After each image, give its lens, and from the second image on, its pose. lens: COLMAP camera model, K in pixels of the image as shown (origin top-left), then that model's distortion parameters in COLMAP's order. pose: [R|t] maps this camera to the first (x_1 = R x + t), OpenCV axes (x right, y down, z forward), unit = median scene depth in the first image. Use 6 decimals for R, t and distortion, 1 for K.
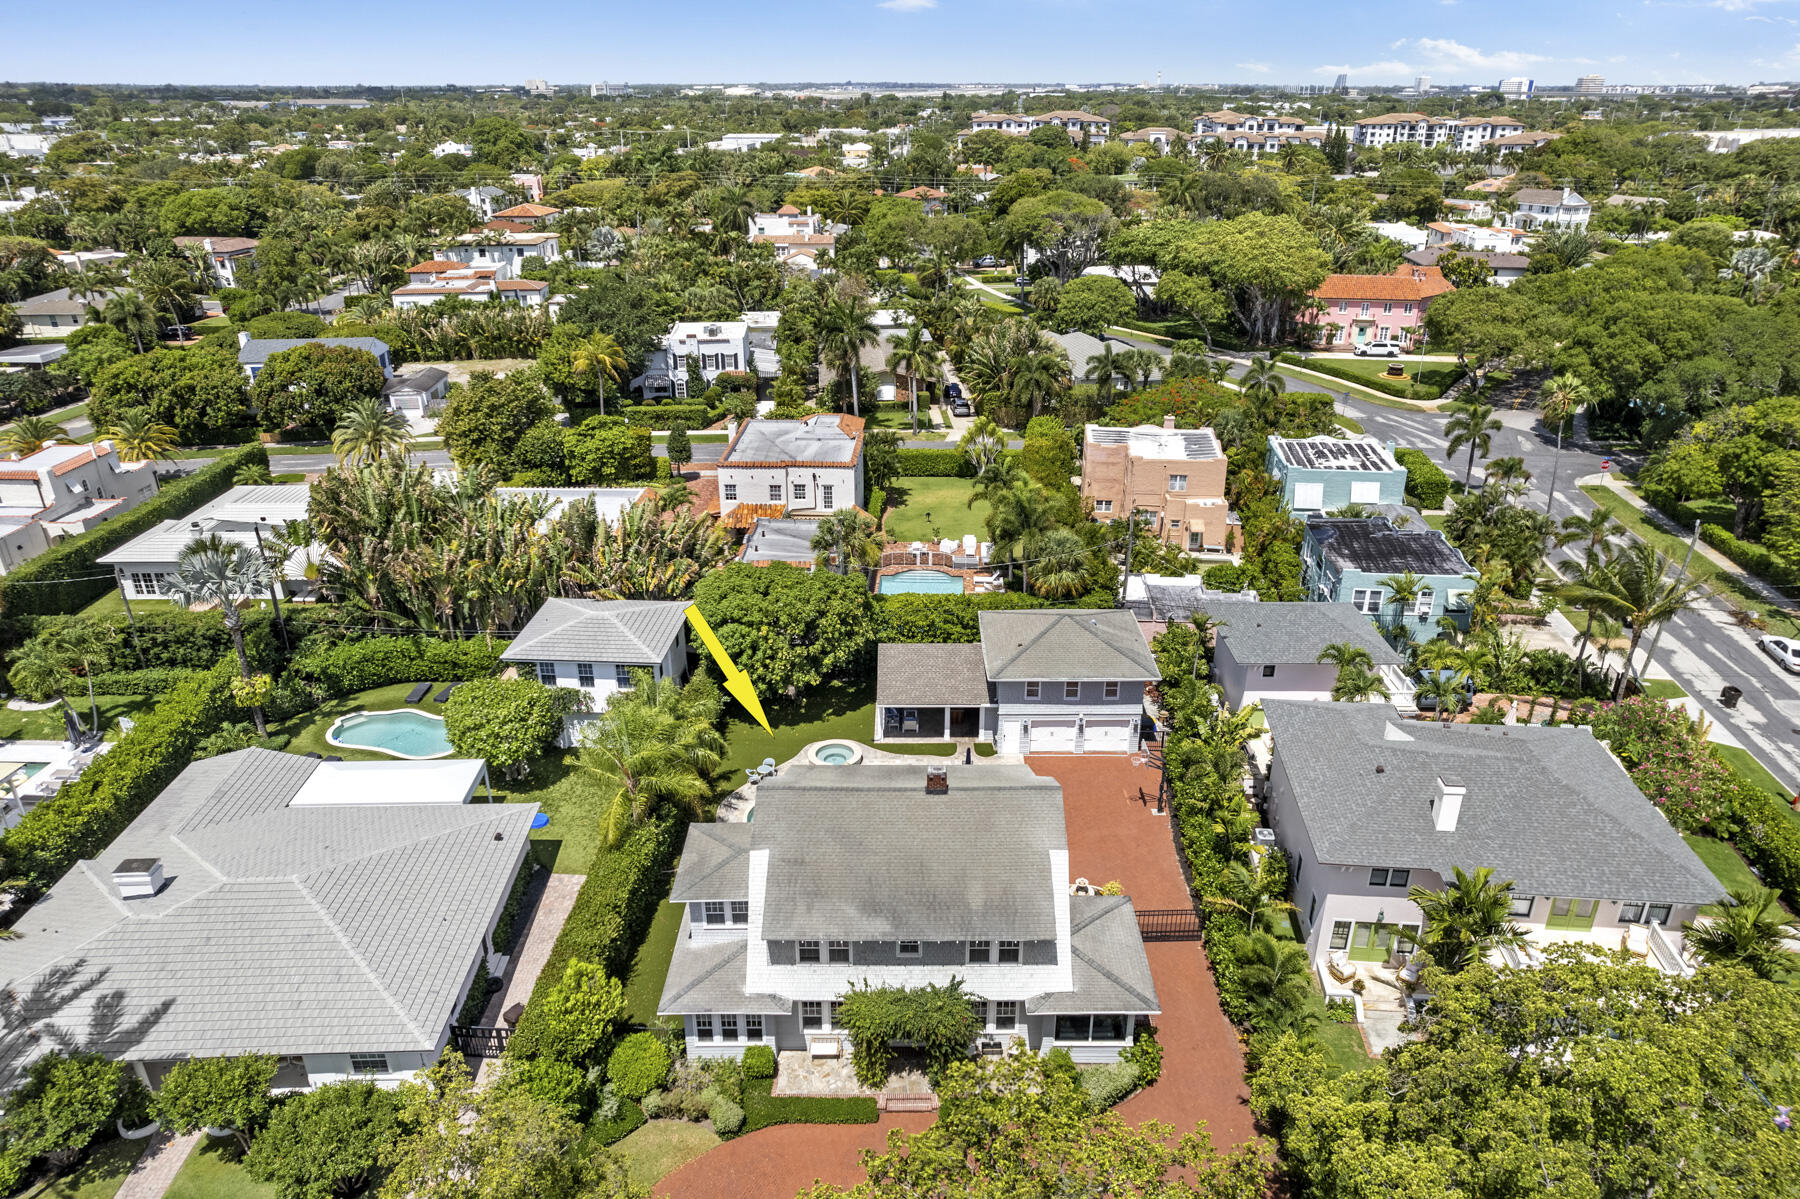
lens RADIAL K [[1163.5, 0, 900.0], [0, 1163.5, 599.5], [0, 0, 1]] dist [-0.059393, 0.068780]
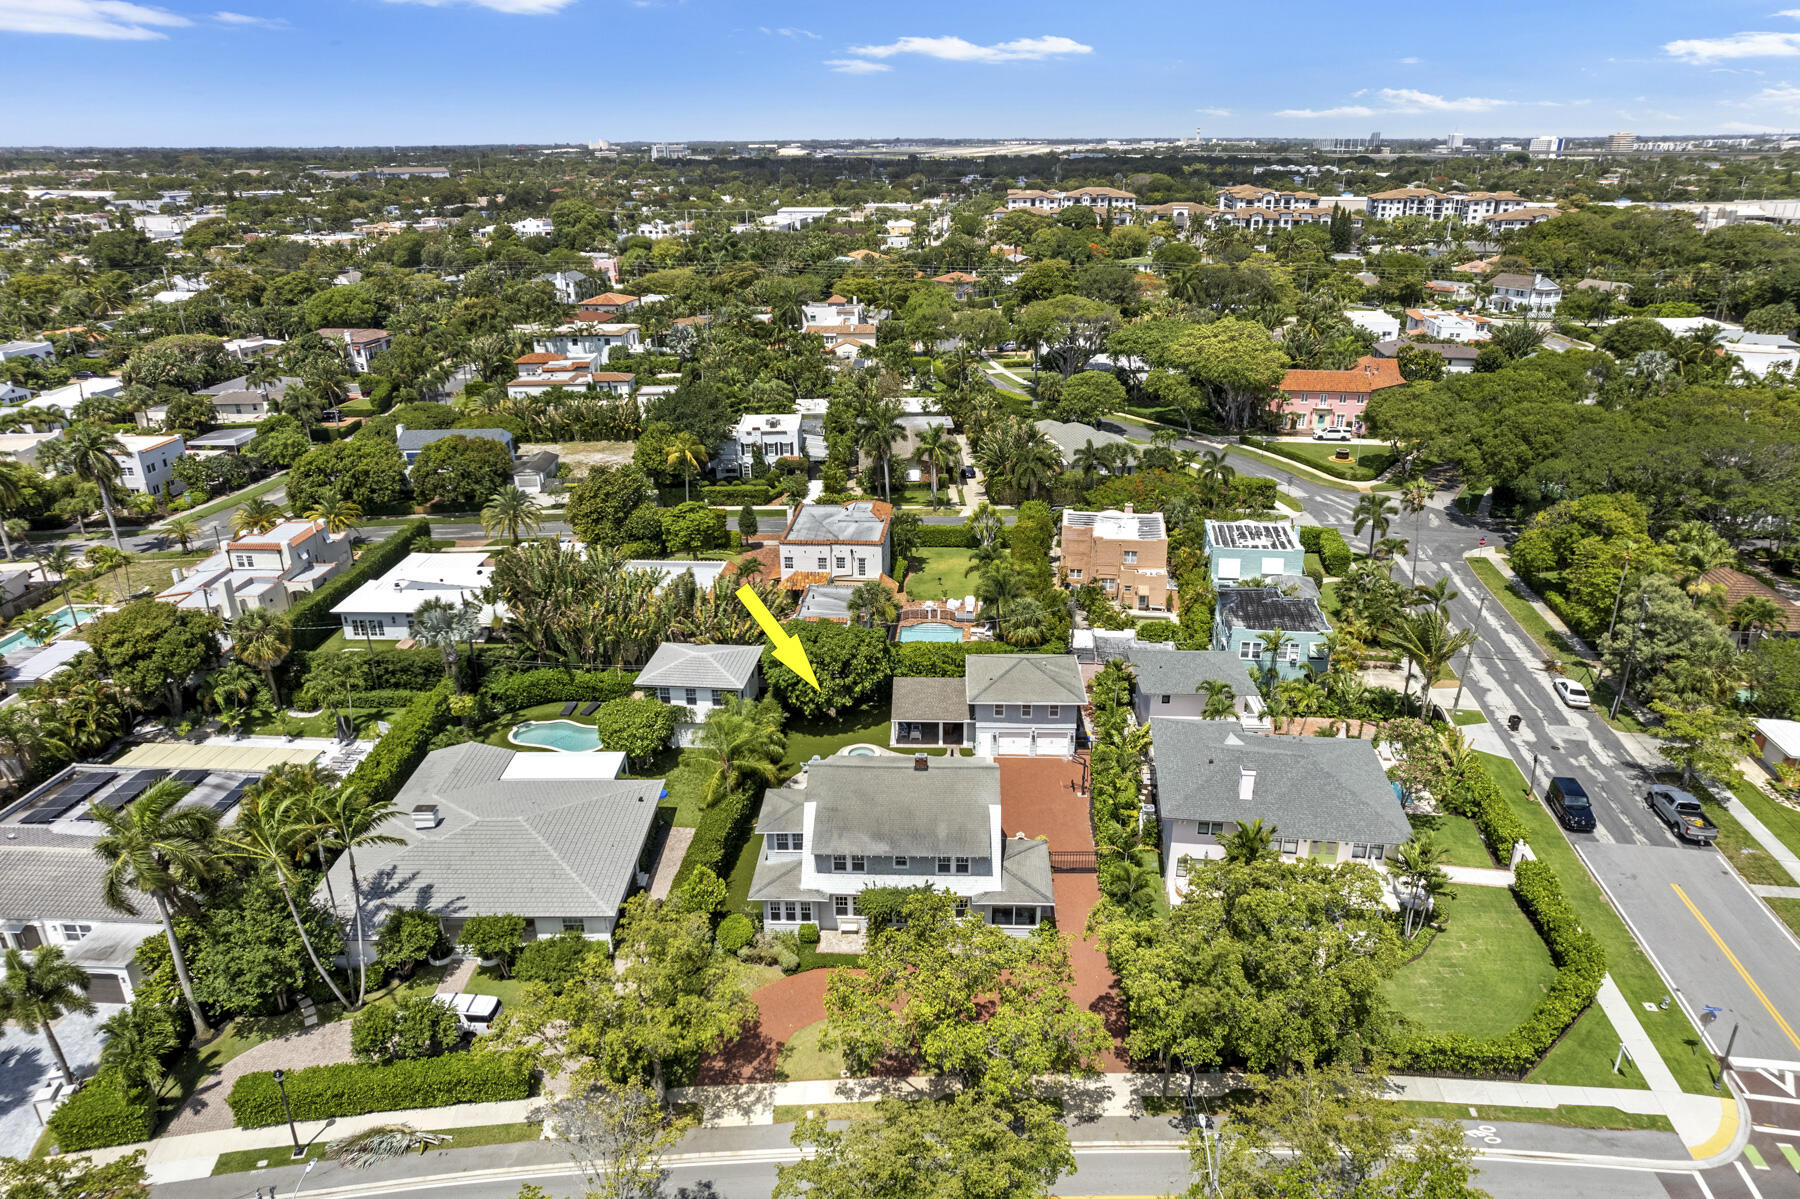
lens RADIAL K [[1144.4, 0, 900.0], [0, 1144.4, 599.5], [0, 0, 1]] dist [-0.054717, 0.056504]
pose [[0.999229, 0.008089, -0.038407, 0.030776], [-0.009408, 0.999368, -0.034271, -0.006821], [0.038105, 0.034606, 0.998674, -0.292761]]
